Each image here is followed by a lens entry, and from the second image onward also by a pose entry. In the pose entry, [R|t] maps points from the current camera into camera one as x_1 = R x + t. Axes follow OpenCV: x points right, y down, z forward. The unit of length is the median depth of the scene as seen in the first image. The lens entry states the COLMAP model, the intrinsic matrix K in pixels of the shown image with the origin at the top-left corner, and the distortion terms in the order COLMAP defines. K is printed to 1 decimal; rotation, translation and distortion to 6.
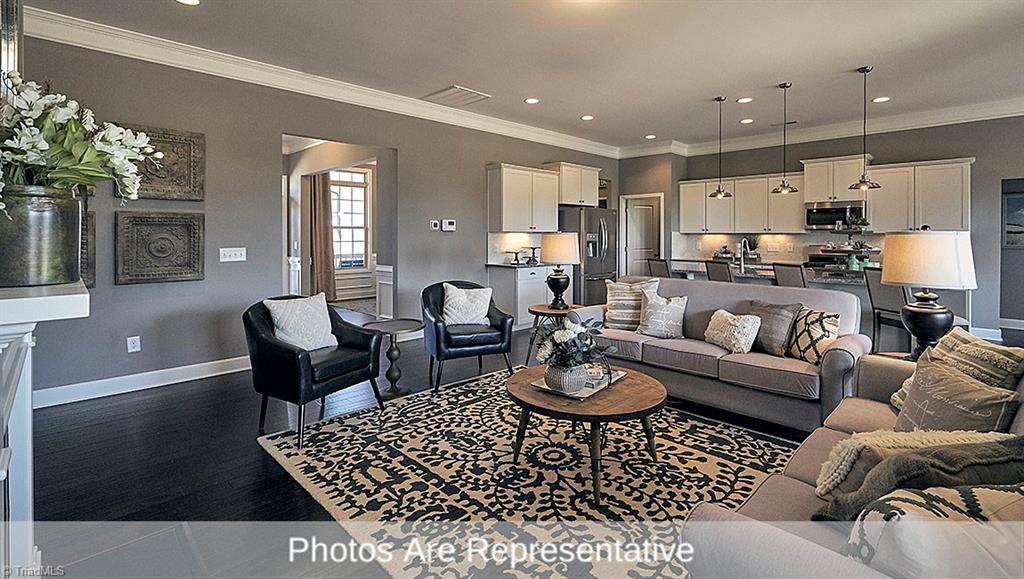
lens RADIAL K [[465.2, 0, 515.9], [0, 465.2, 233.0], [0, 0, 1]] dist [-0.000490, 0.000021]
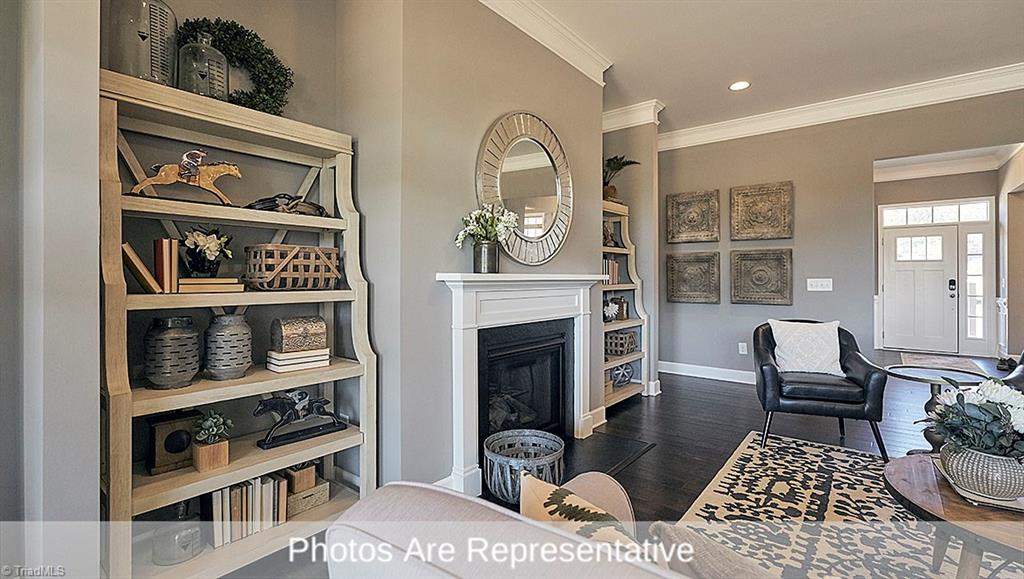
lens RADIAL K [[455.2, 0, 509.6], [0, 455.2, 269.9], [0, 0, 1]] dist [-0.012926, 0.000020]
pose [[0.104399, -0.013637, -0.994442, 0.571801], [0.002215, 0.999907, -0.013480, 0.037277], [0.994533, -0.000795, 0.104420, 0.255159]]
